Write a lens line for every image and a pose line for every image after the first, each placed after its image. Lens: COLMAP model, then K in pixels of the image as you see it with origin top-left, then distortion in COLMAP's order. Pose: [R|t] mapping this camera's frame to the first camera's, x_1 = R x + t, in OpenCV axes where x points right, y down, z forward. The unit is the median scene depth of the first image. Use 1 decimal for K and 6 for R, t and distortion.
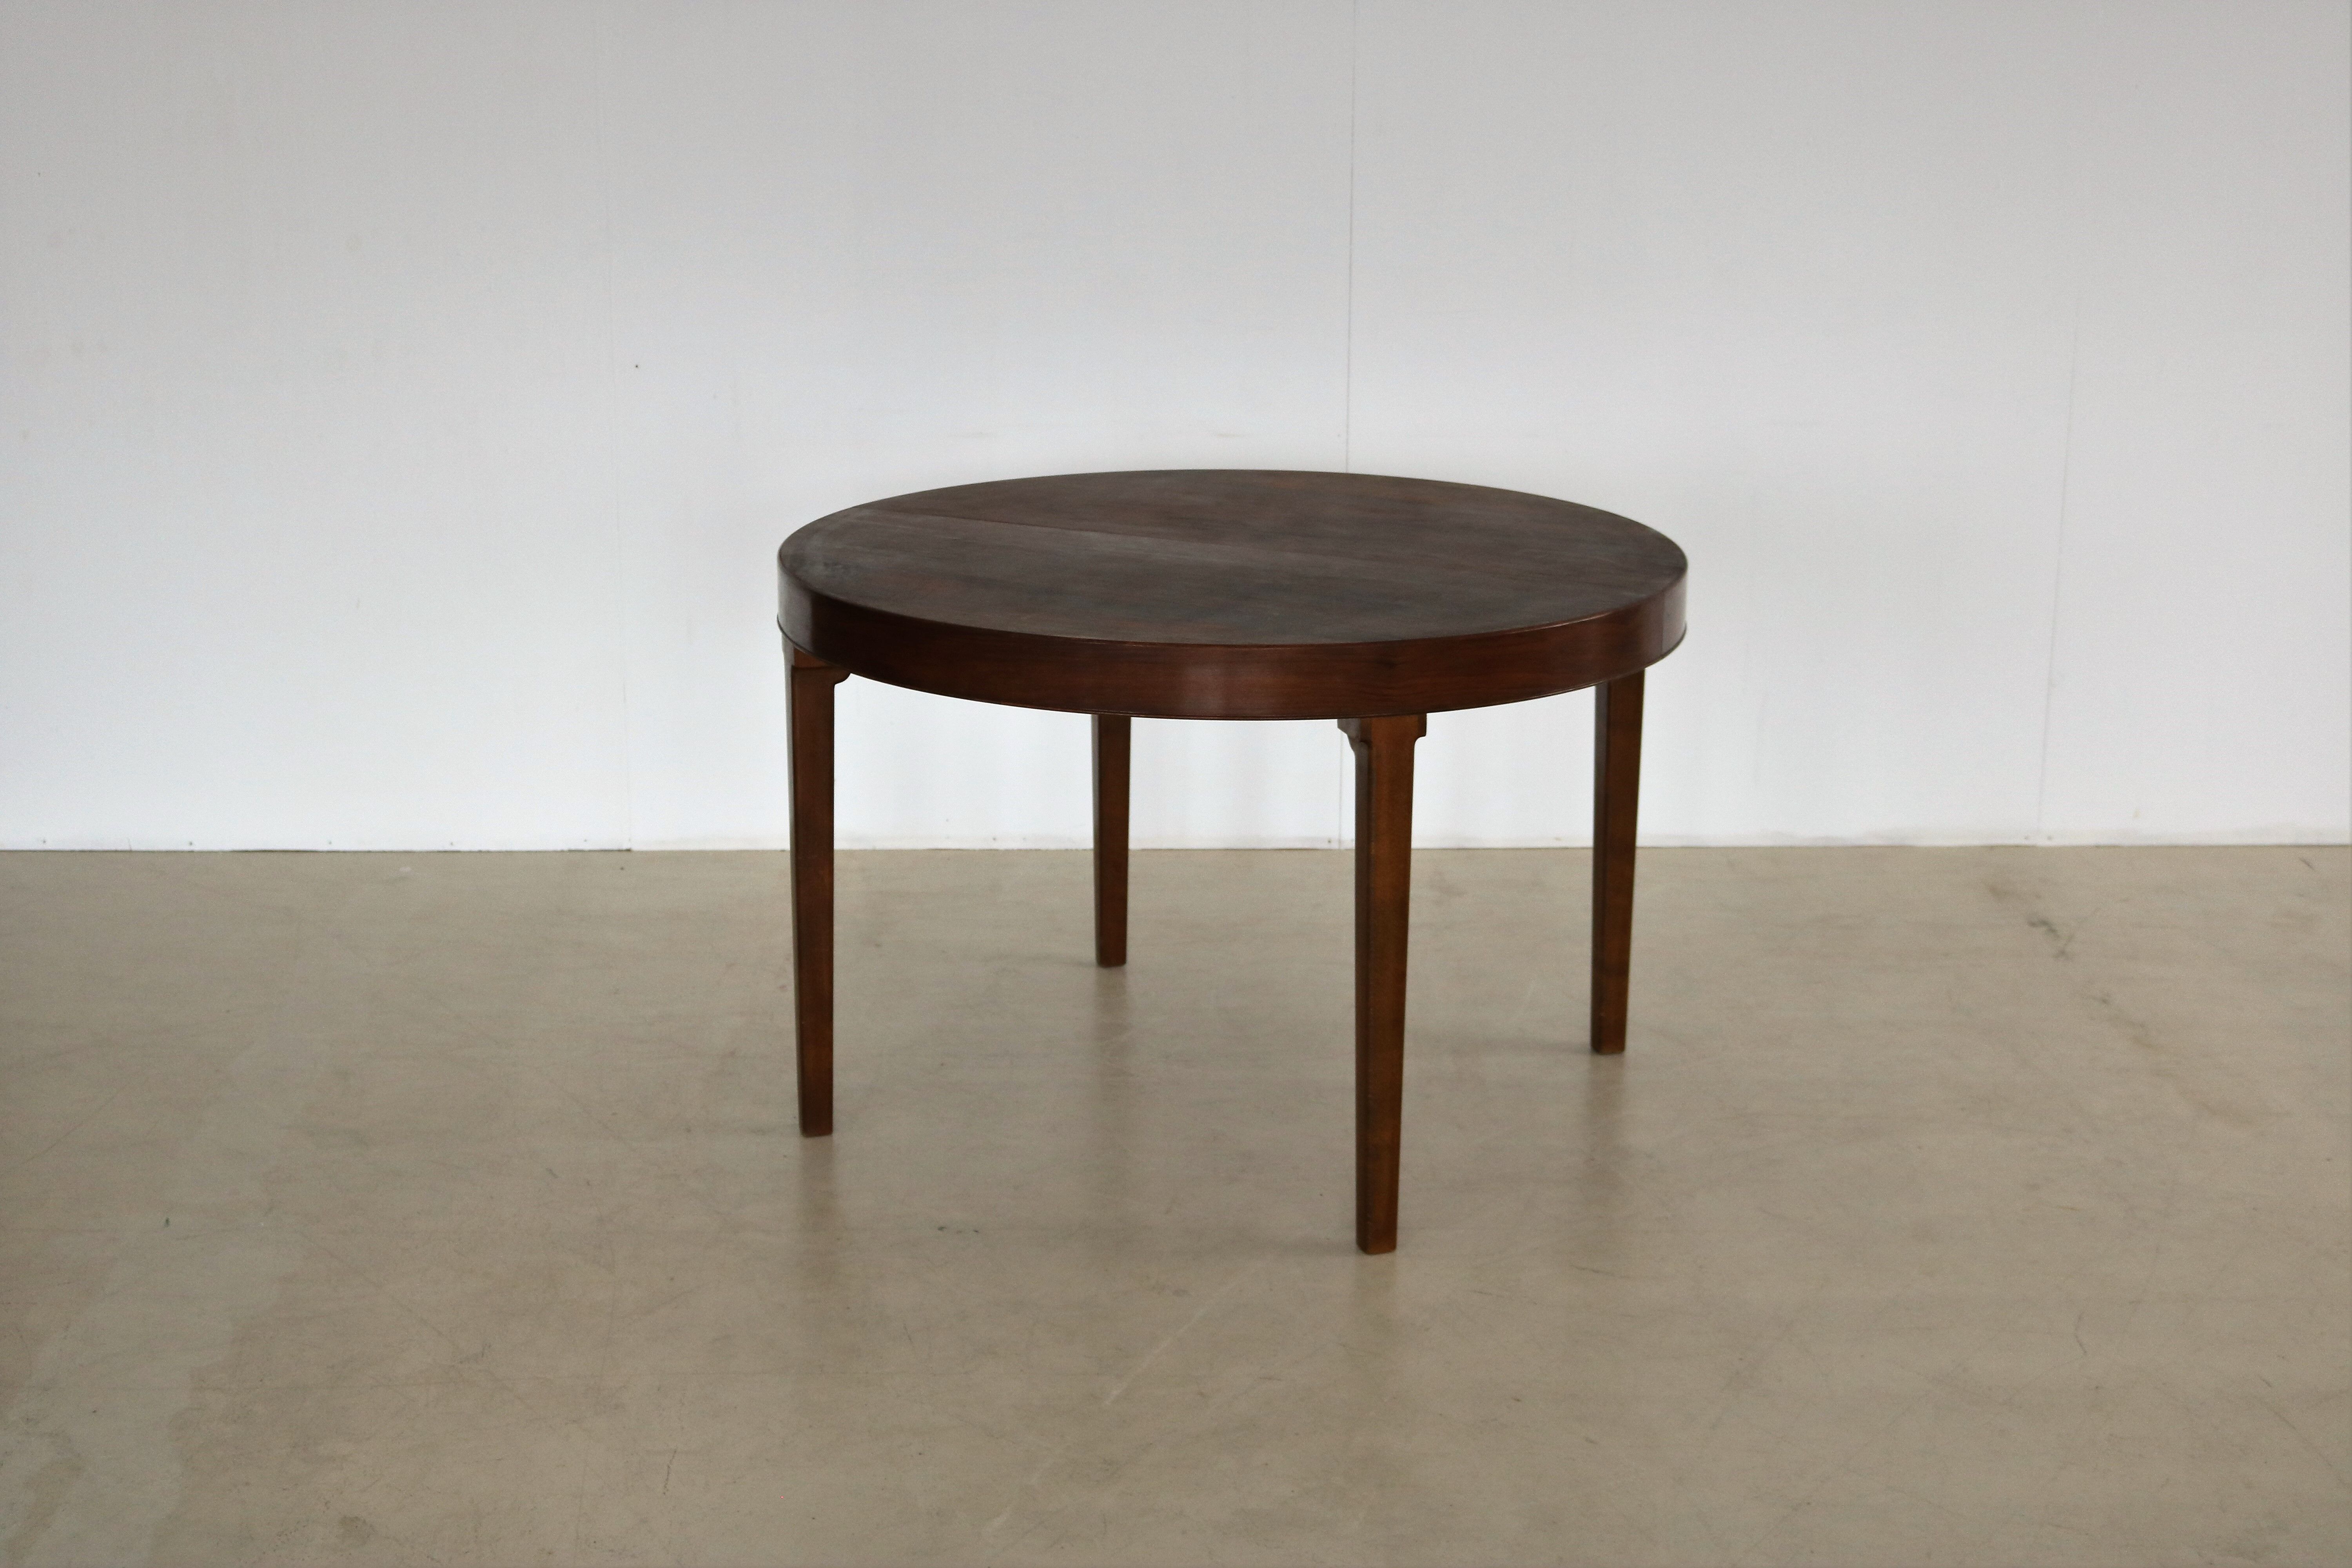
lens RADIAL K [[3378.0, 0, 1176.0], [0, 3378.0, 784.0], [0, 0, 1]] dist [-0.054767, 0.023294]
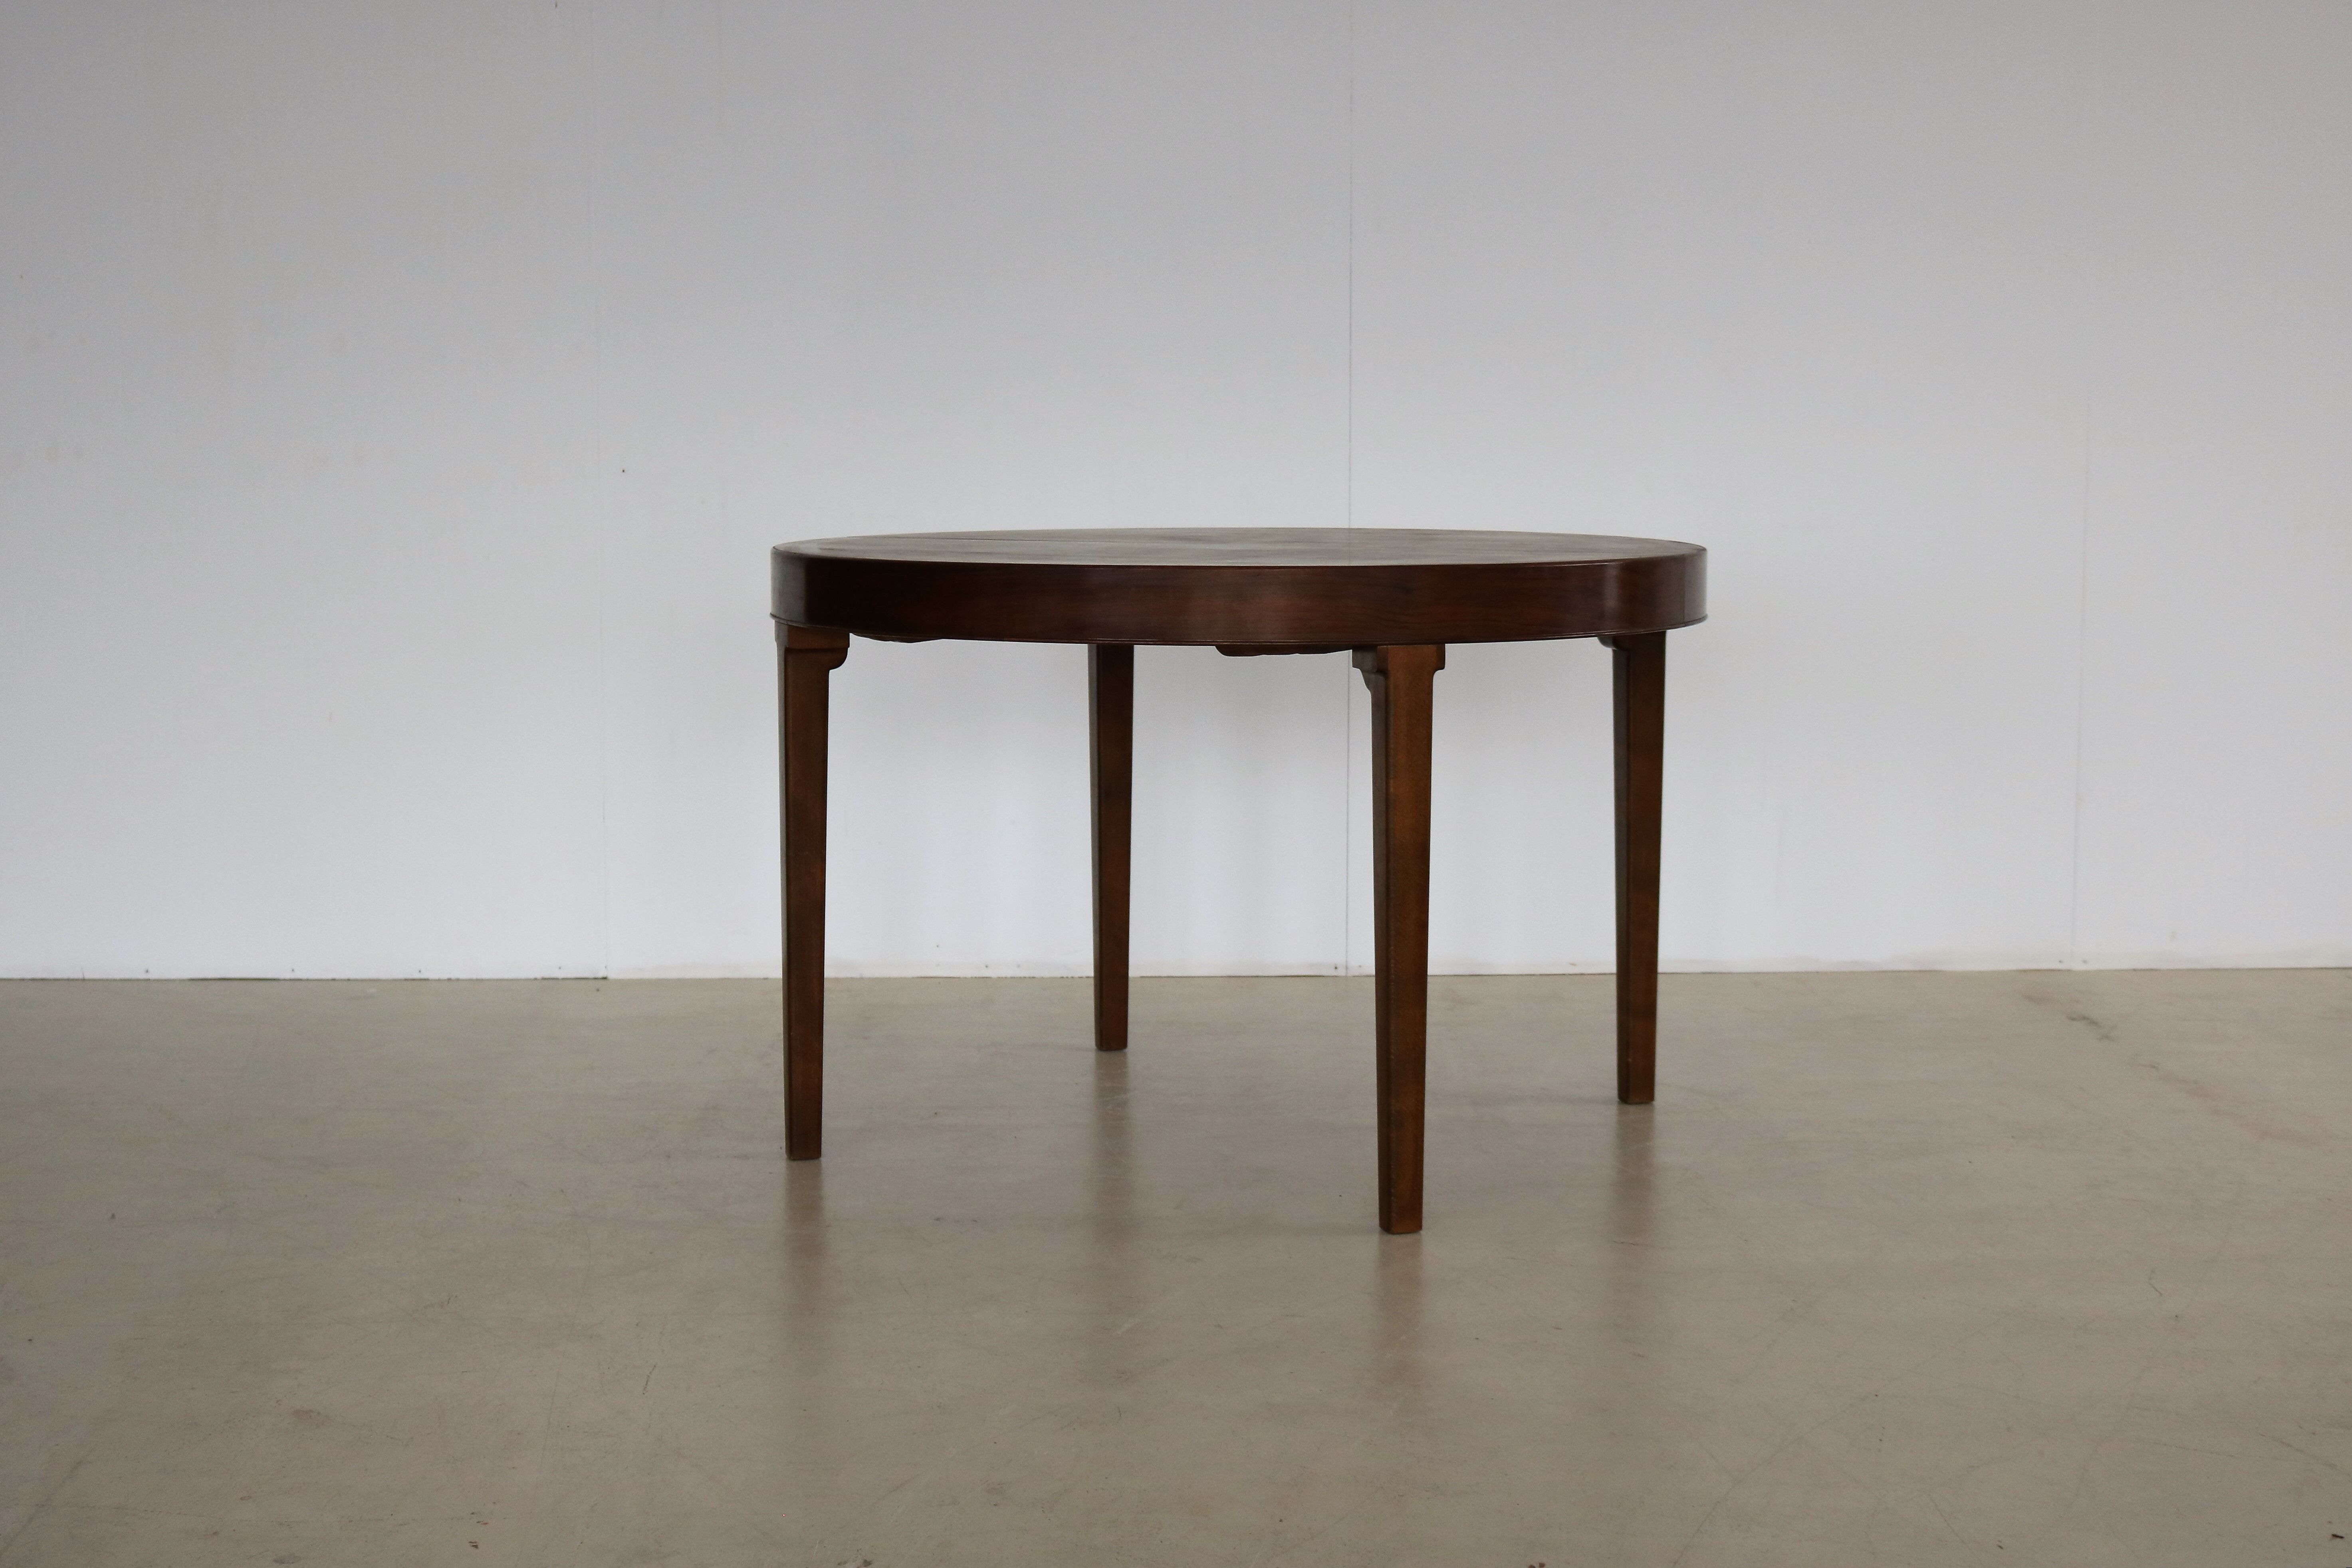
lens RADIAL K [[3470.3, 0, 1177.3], [0, 3470.3, 742.1], [0, 0, 1]] dist [-0.056303, 0.017422]
pose [[0.999957, -0.005114, 0.007796, -0.009296], [0.006347, 0.985852, -0.167497, 0.157282], [-0.006829, 0.167539, 0.985842, 0.024281]]
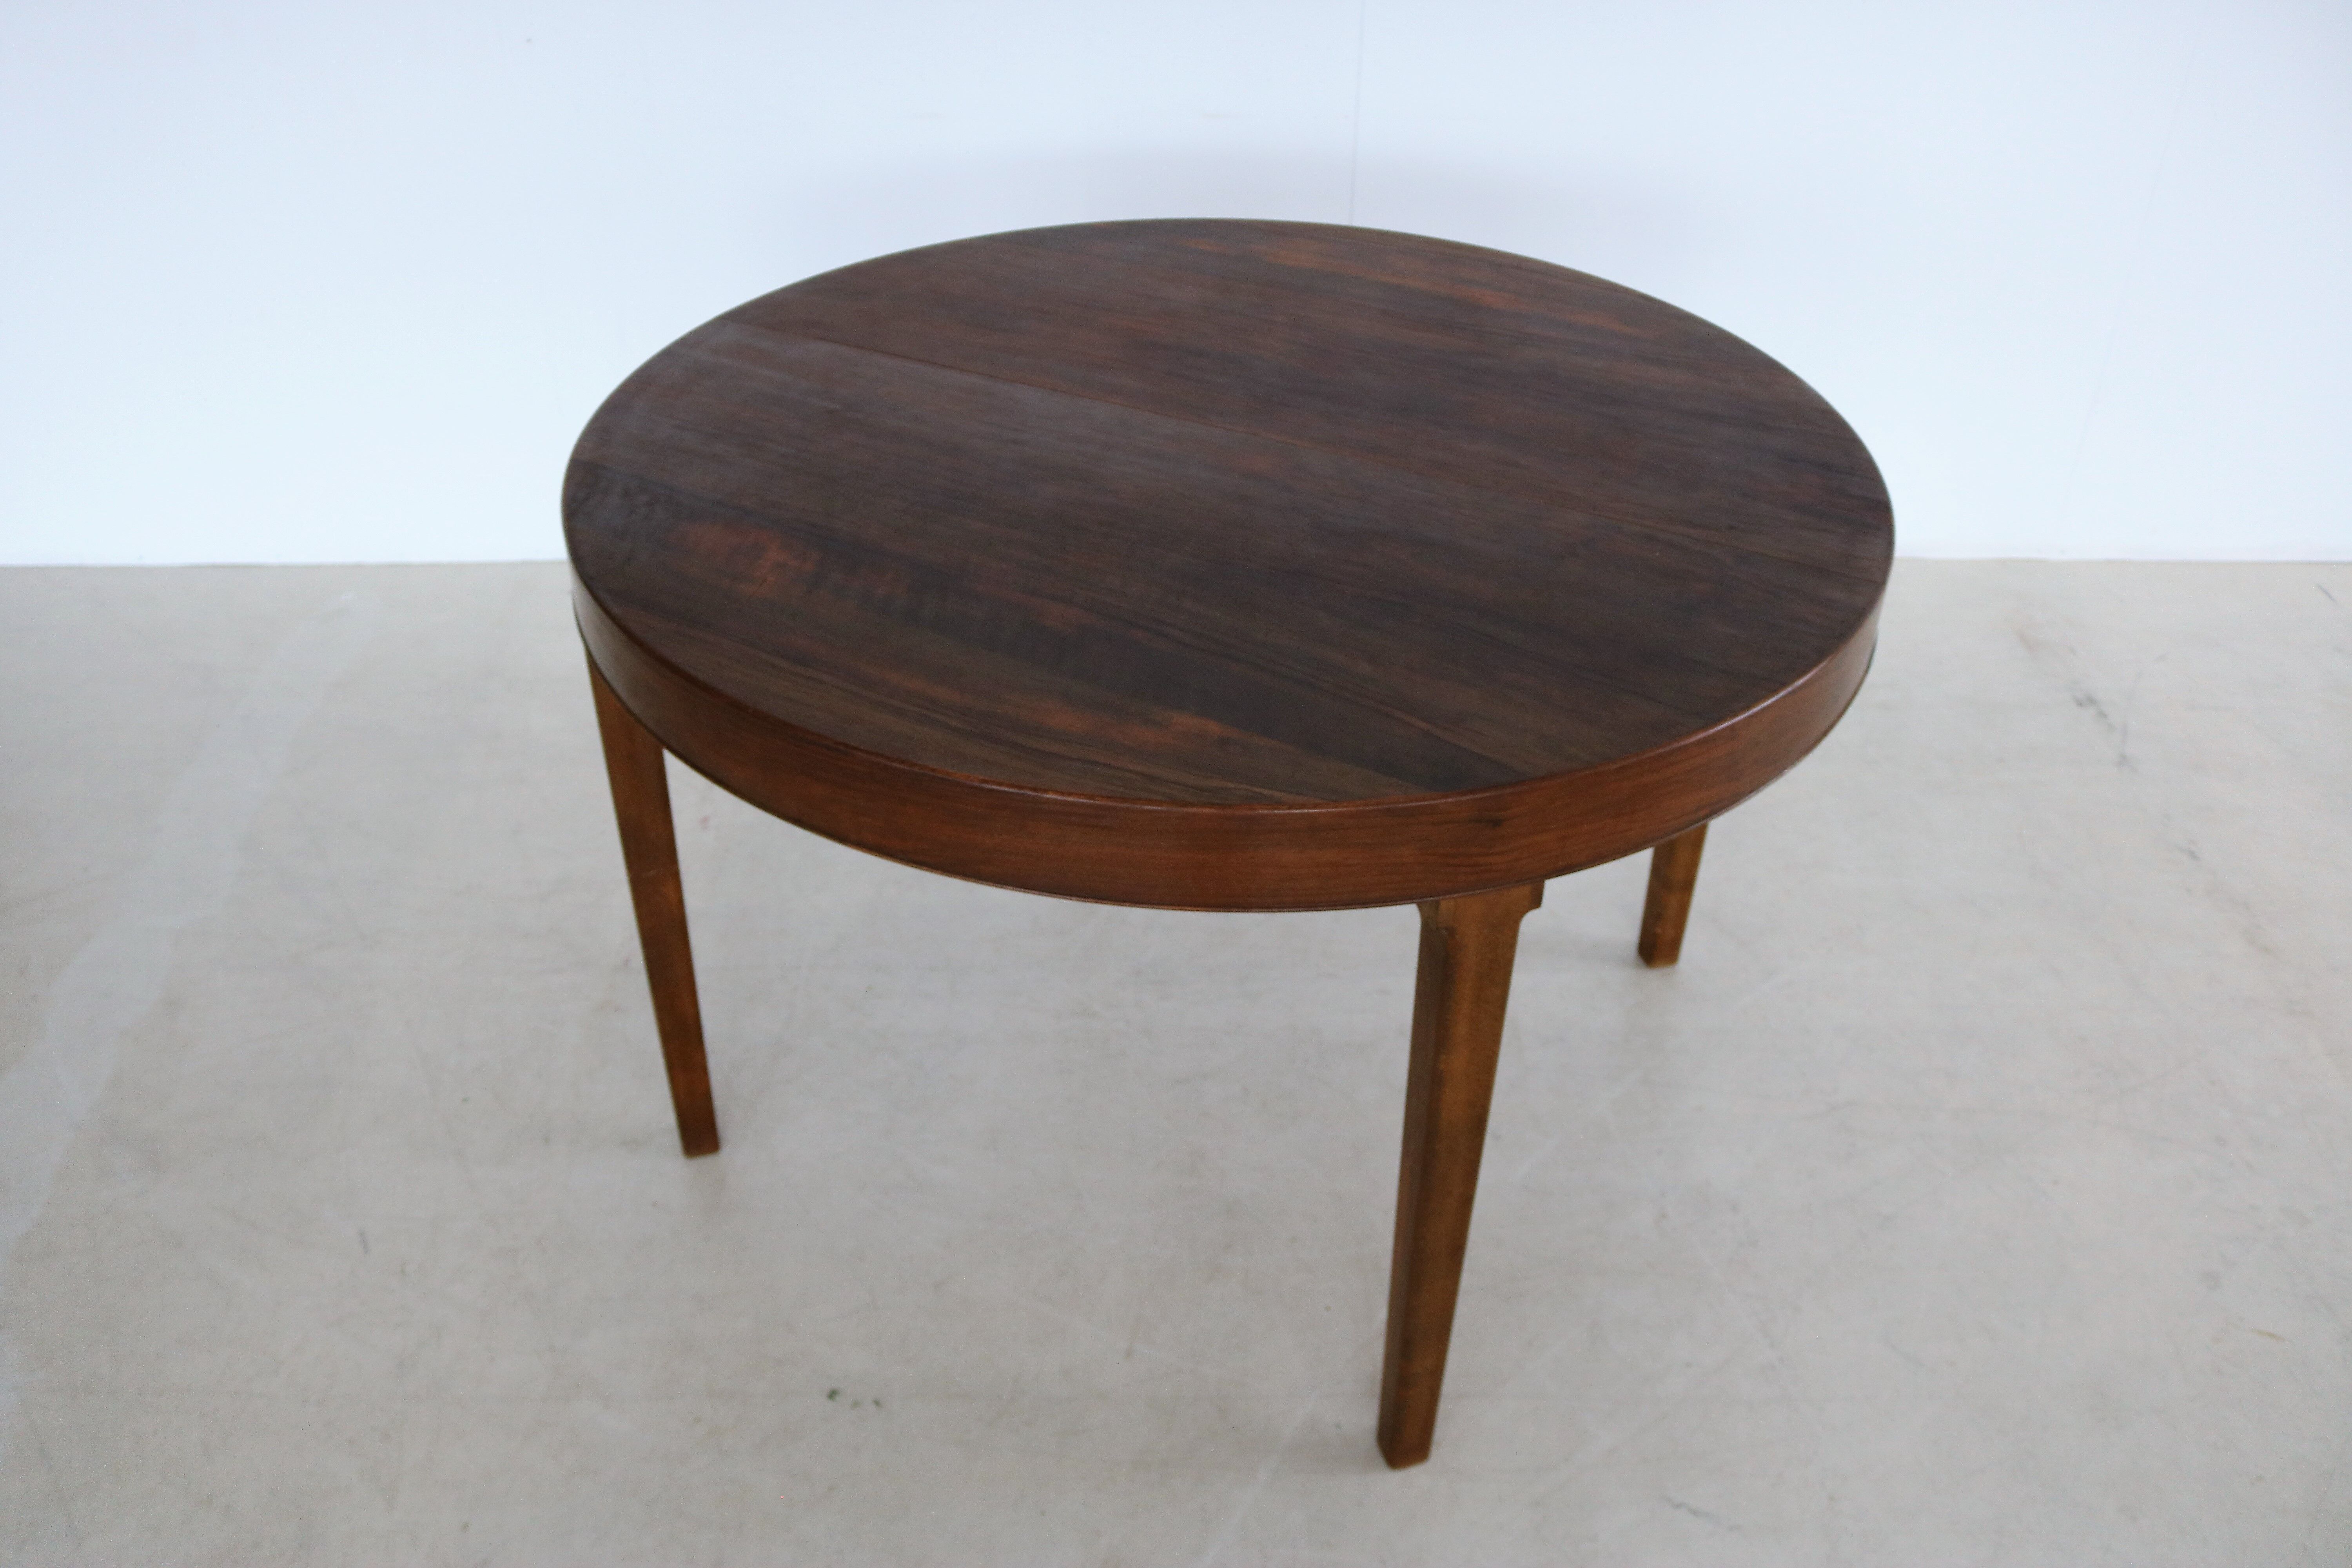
lens RADIAL K [[1955.8, 0, 1155.5], [0, 1955.8, 790.8], [0, 0, 1]] dist [-0.151047, 0.124495]
pose [[0.999927, 0.007851, -0.009219, 0.006451], [-0.004176, 0.938182, 0.346118, -0.142970], [0.011366, -0.346055, 0.938146, 0.616402]]
